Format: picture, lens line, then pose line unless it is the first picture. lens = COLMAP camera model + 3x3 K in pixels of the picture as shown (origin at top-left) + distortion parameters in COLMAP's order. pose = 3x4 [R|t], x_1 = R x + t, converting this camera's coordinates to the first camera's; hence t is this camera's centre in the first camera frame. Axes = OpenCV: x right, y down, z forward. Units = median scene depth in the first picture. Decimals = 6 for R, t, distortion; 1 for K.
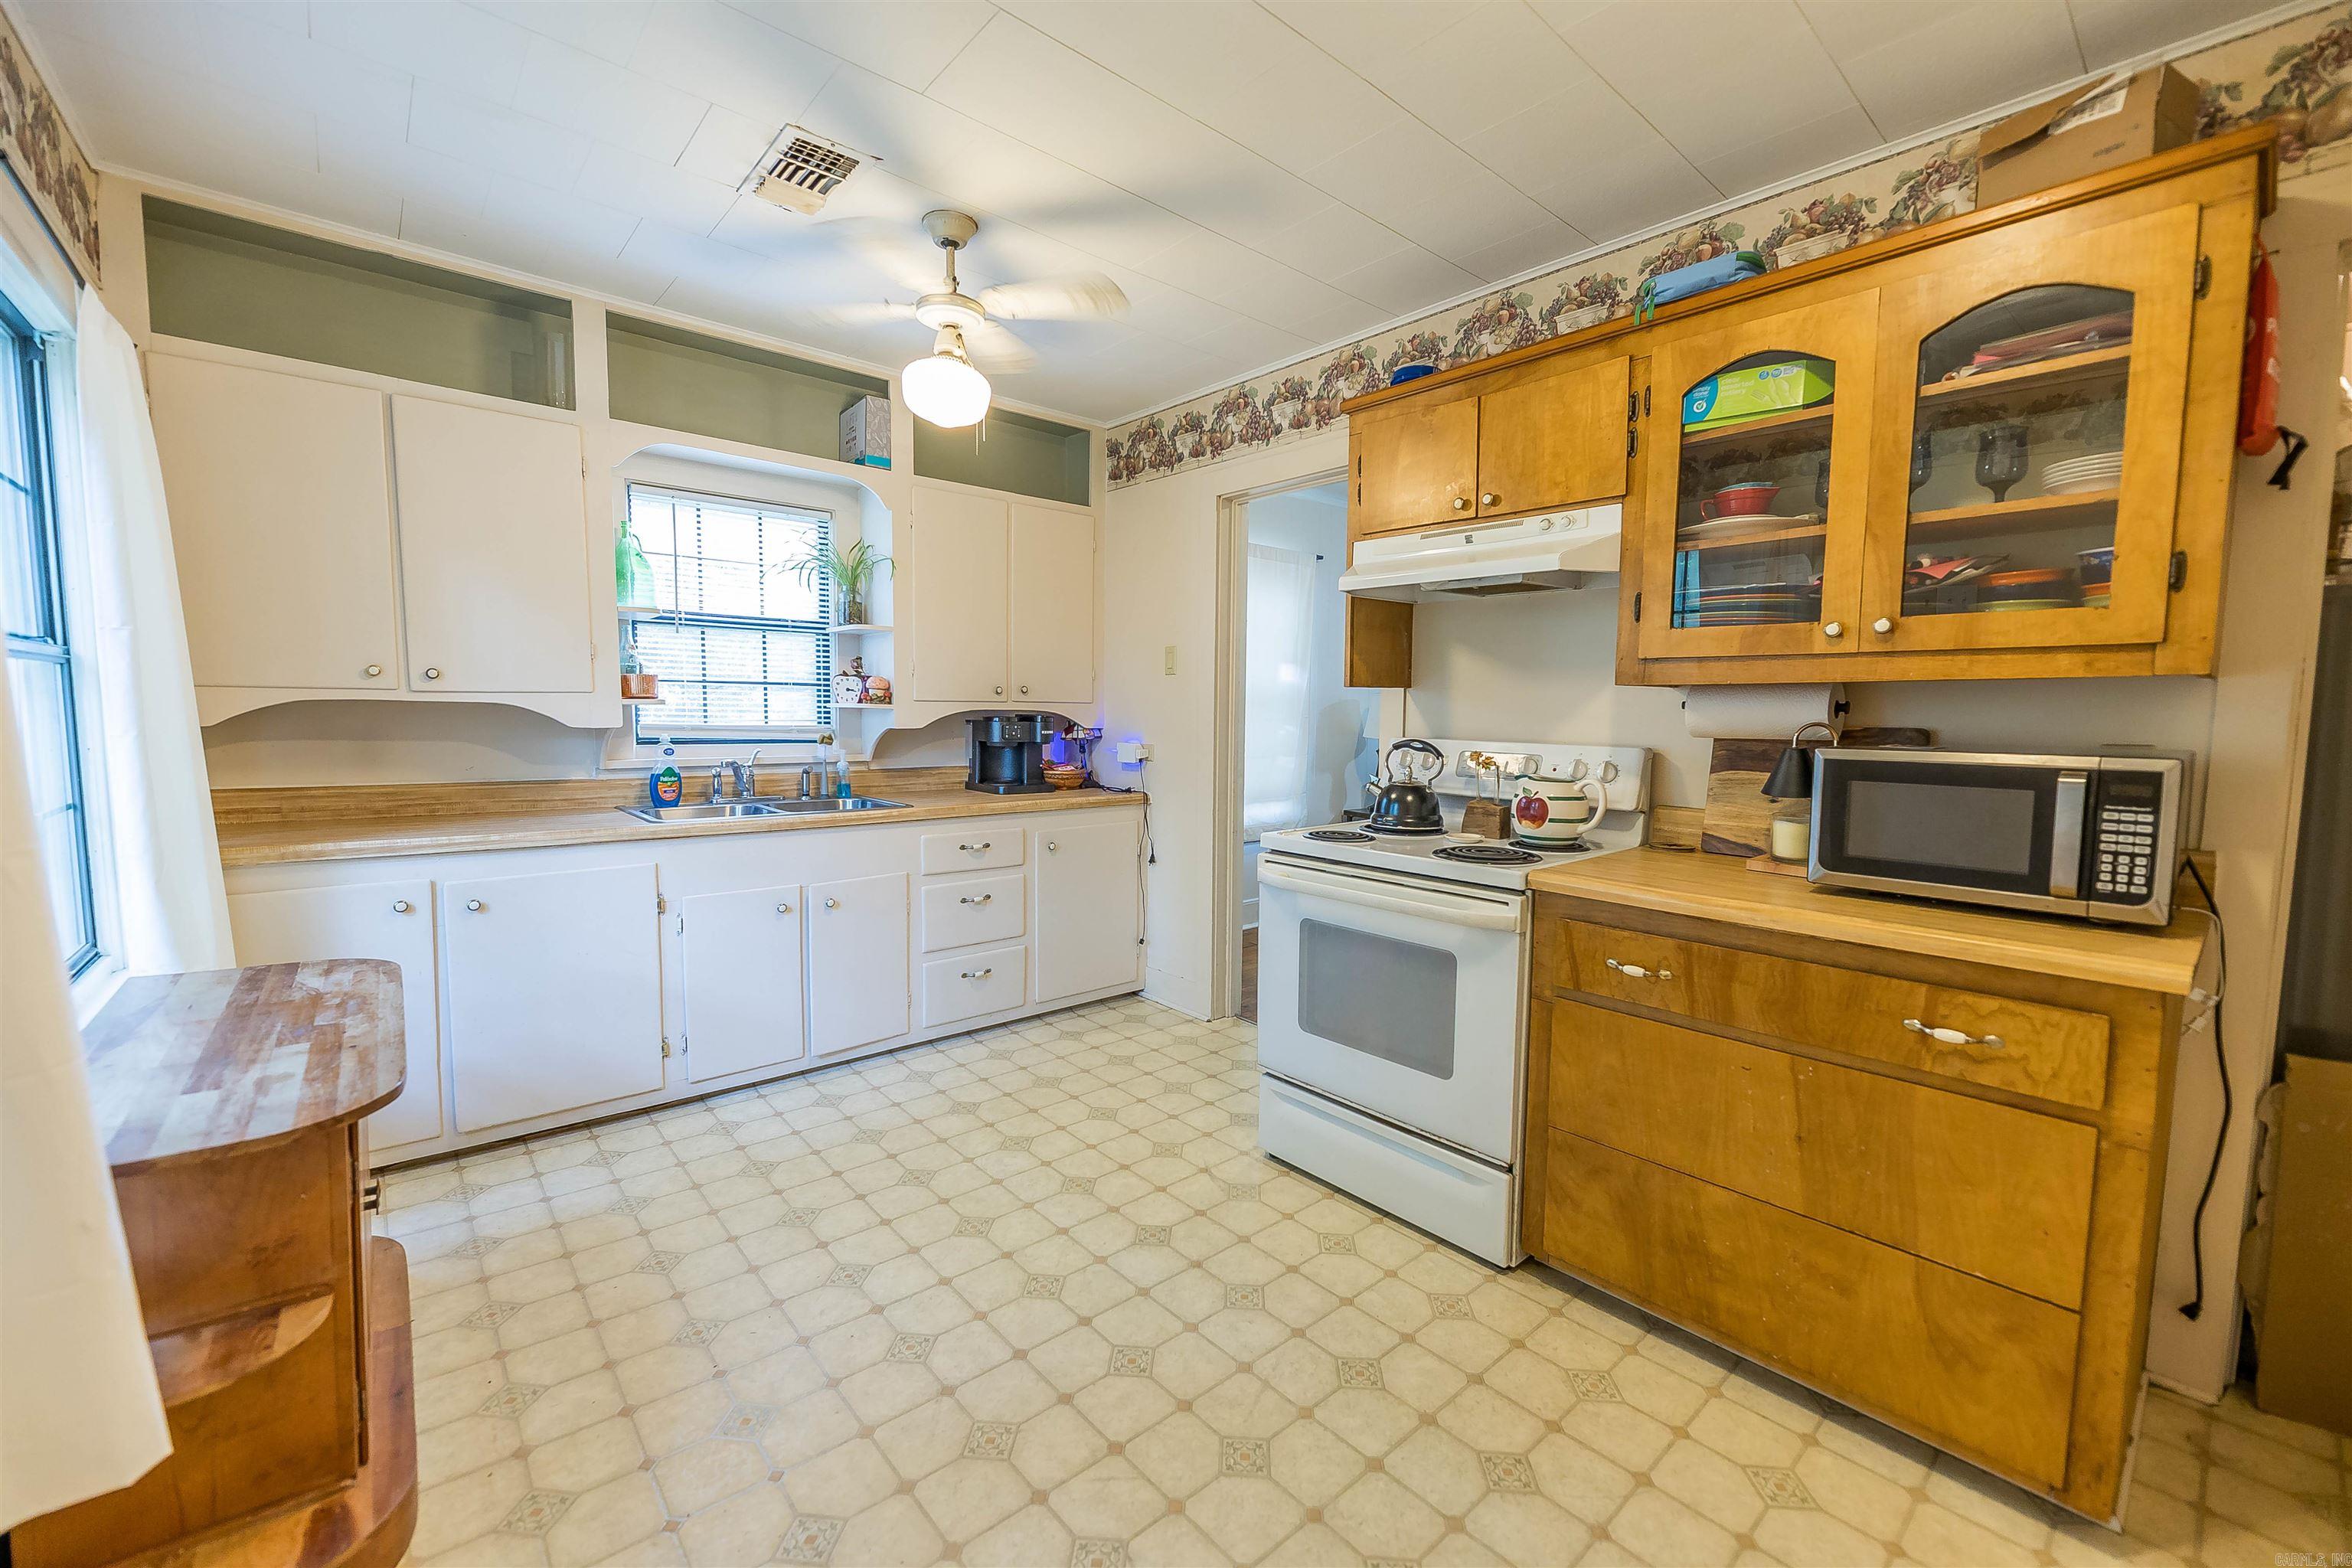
lens RADIAL K [[956.4, 0, 1164.1], [0, 956.4, 788.5], [0, 0, 1]] dist [-0.002791, -0.000661]
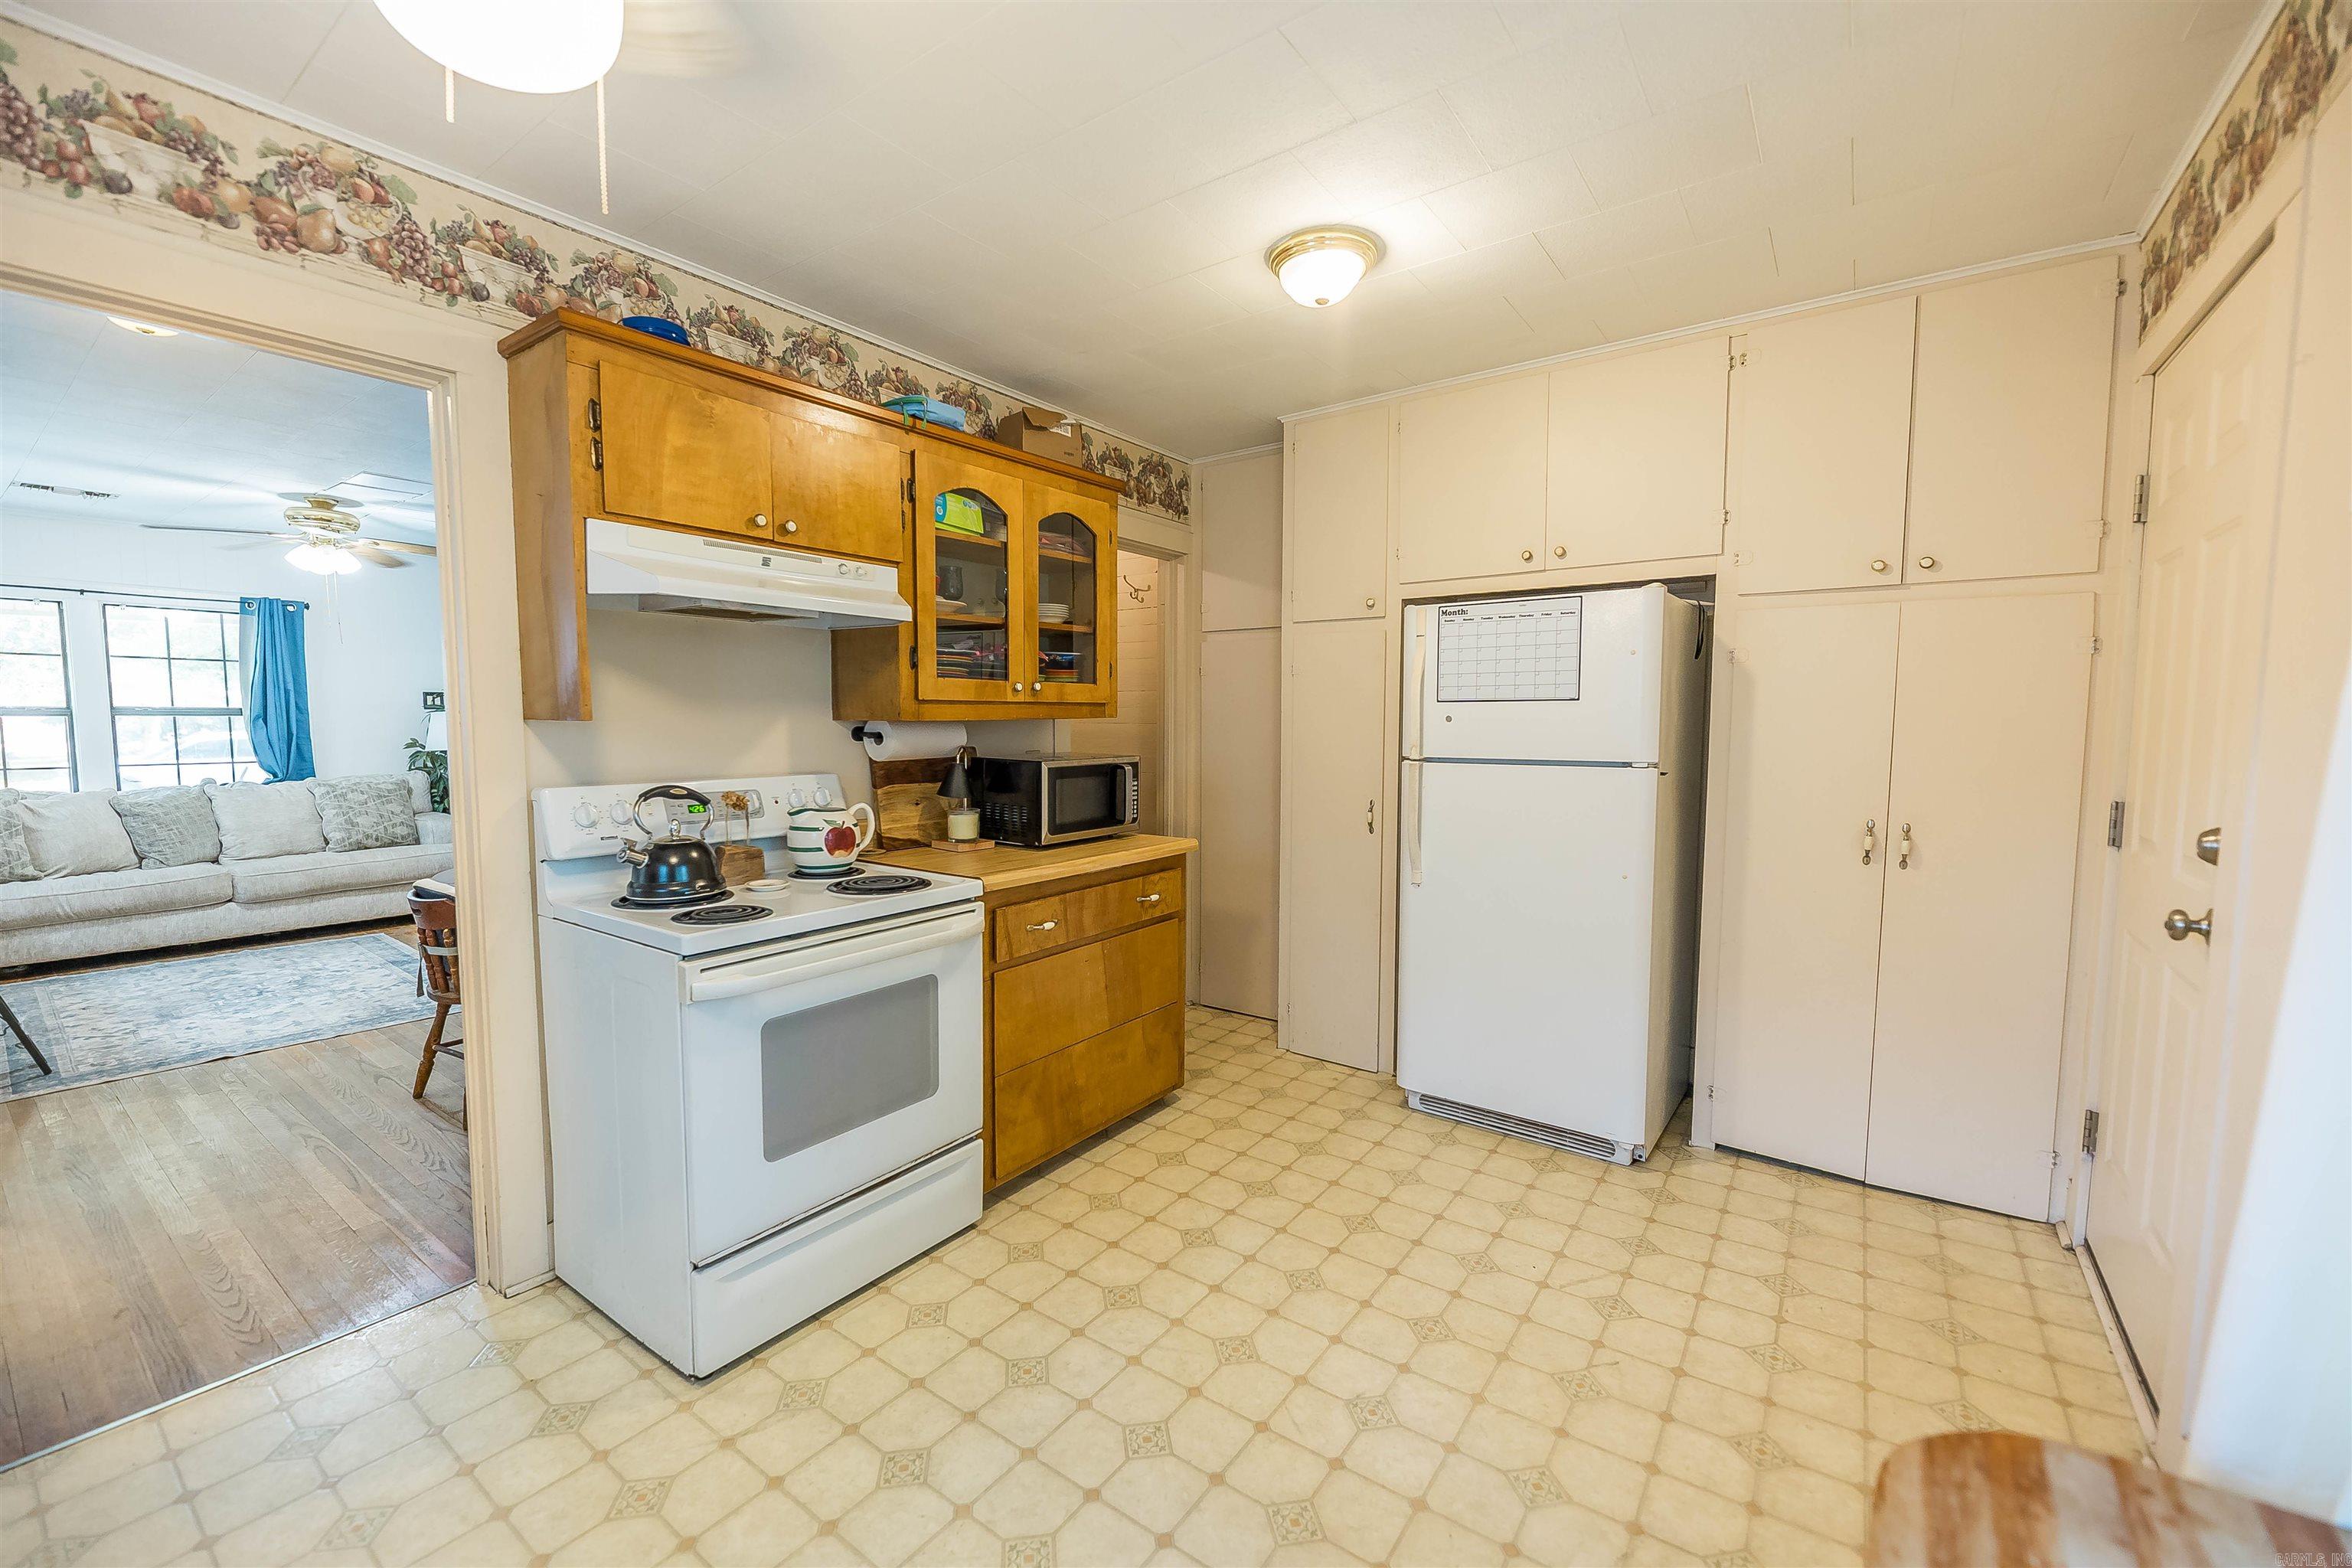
lens RADIAL K [[950.8, 0, 1191.4], [0, 950.8, 792.6], [0, 0, 1]] dist [-0.004901, -0.000472]
pose [[-0.254207, -0.085229, 0.963387, -0.654425], [0.080557, 0.990782, 0.108909, -0.101716], [-0.963789, 0.105293, -0.244998, 0.813469]]
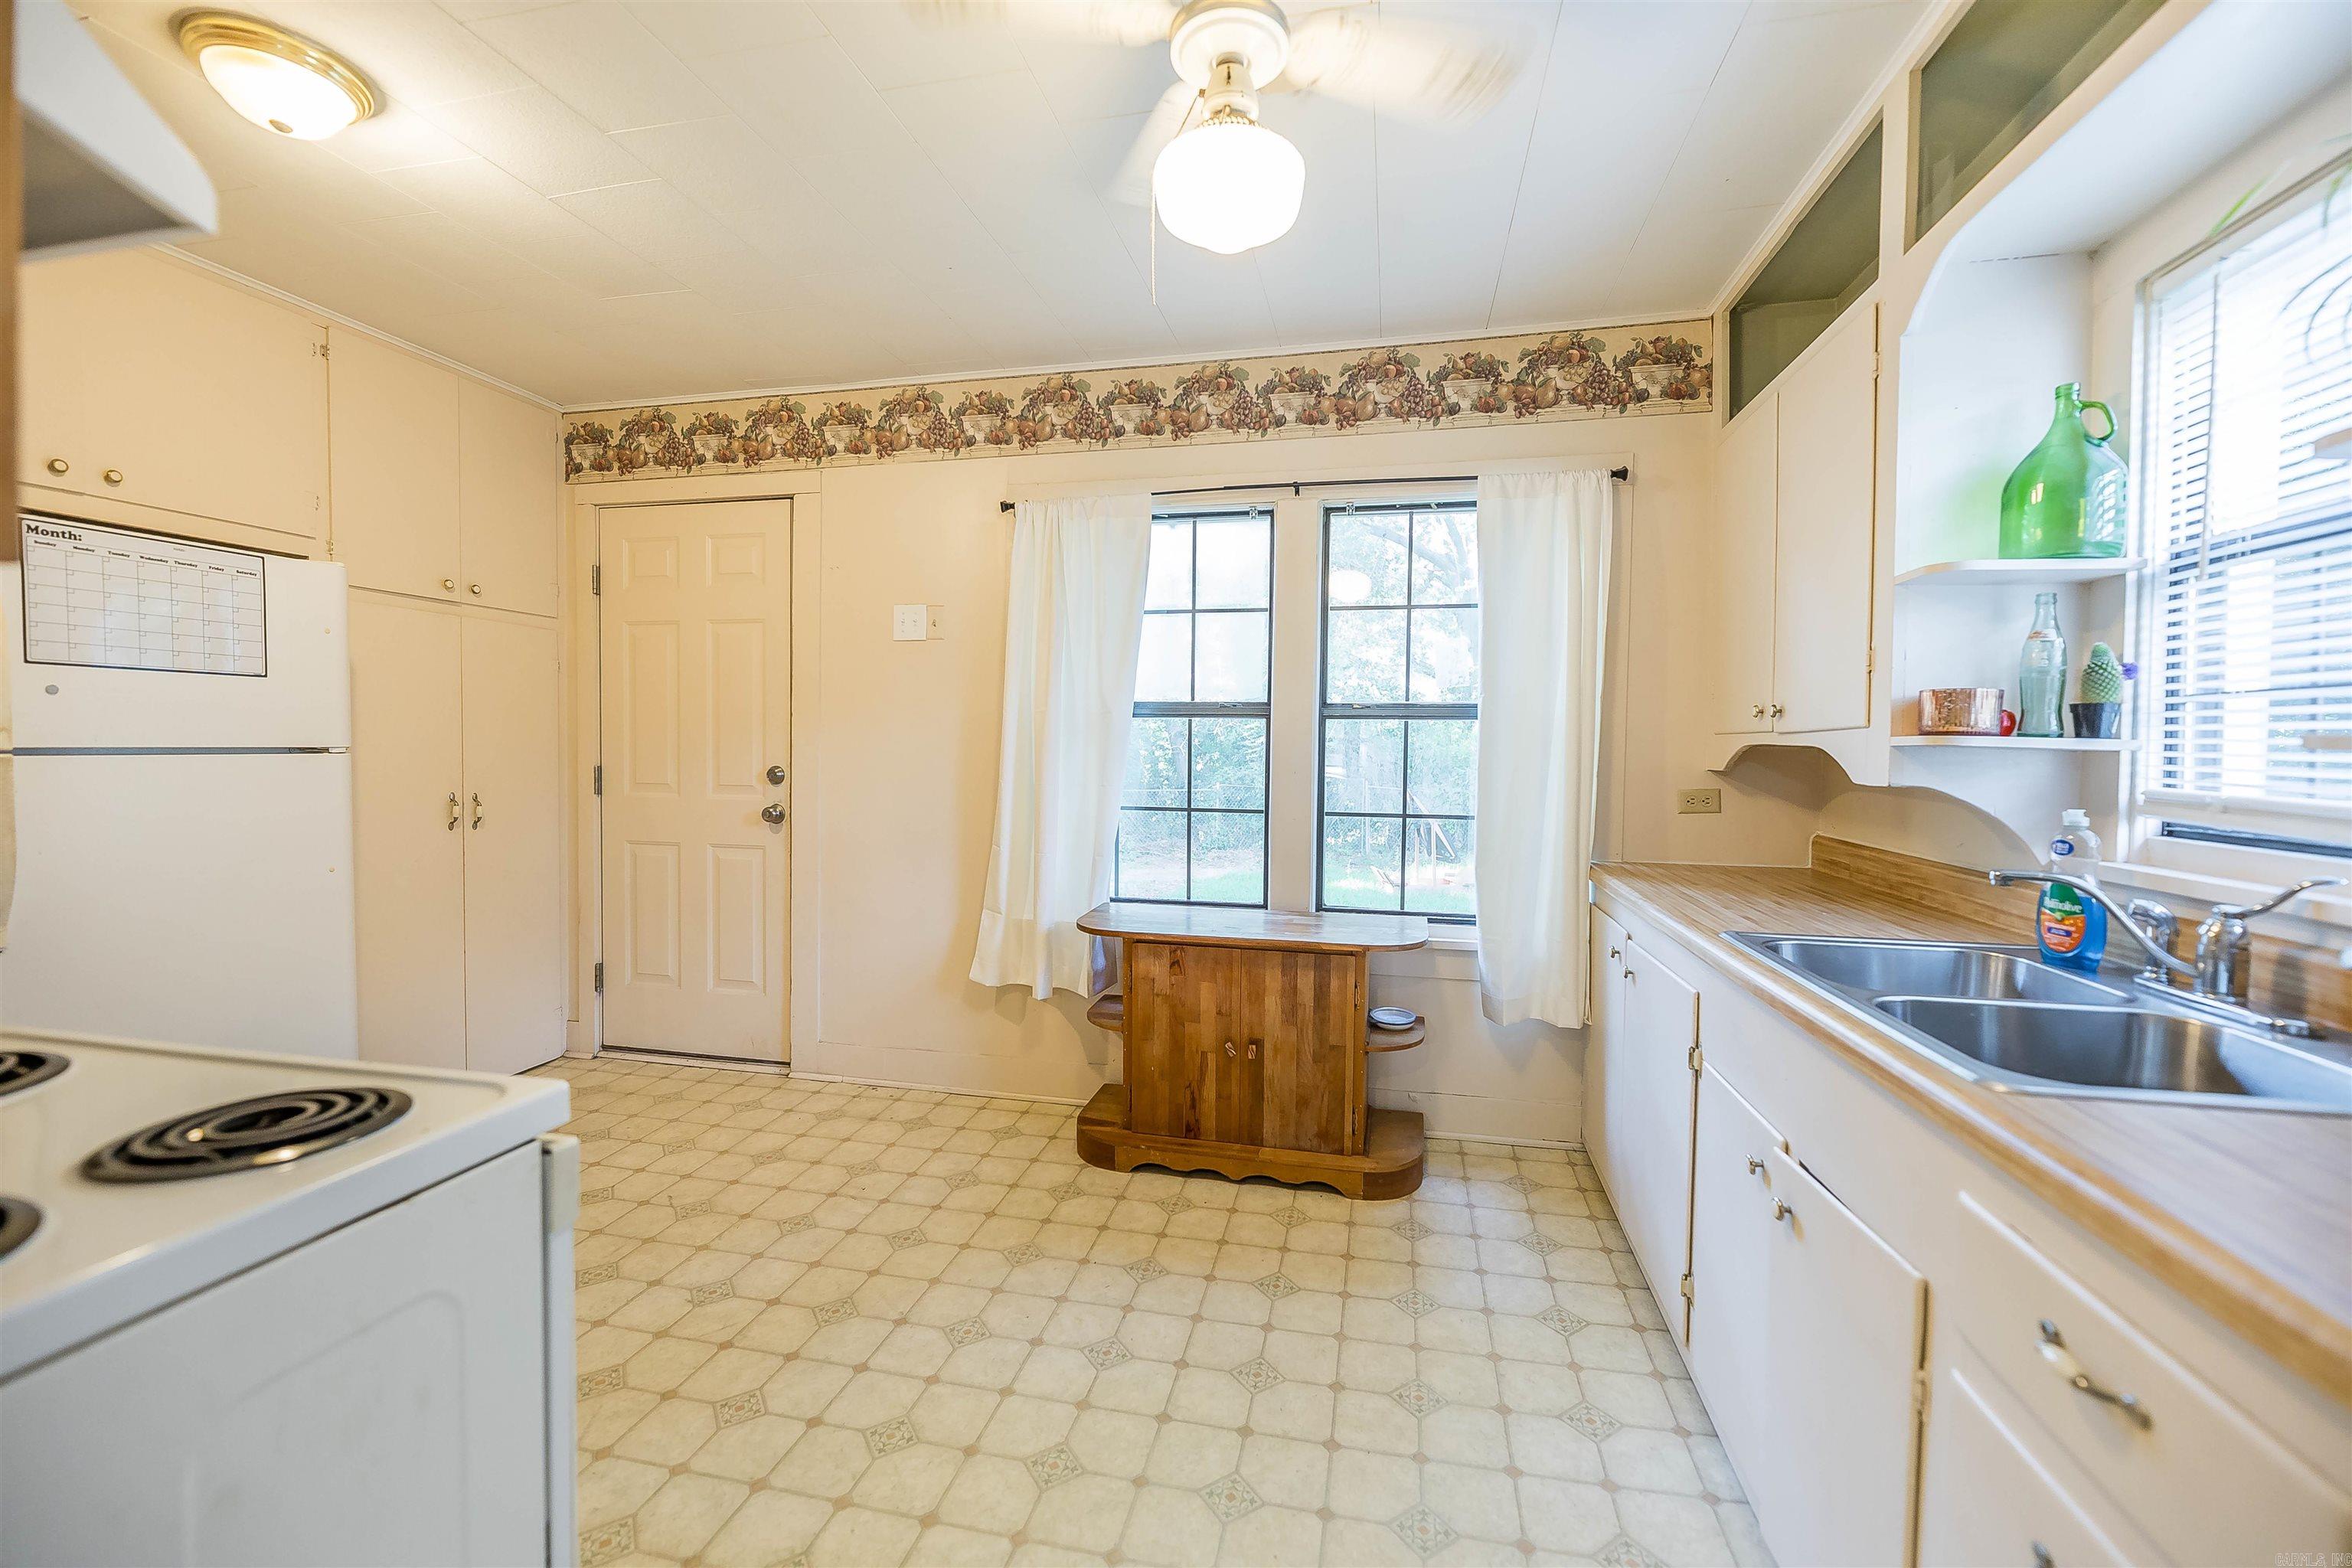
lens RADIAL K [[931.6, 0, 1176.0], [0, 931.6, 784.0], [0, 0, 1]] dist [-0.001972, -0.000435]
pose [[-0.795575, 0.004895, -0.605835, 0.130532], [-0.072473, 0.992018, 0.103185, -0.108251], [0.601504, 0.125998, -0.788871, 1.392175]]
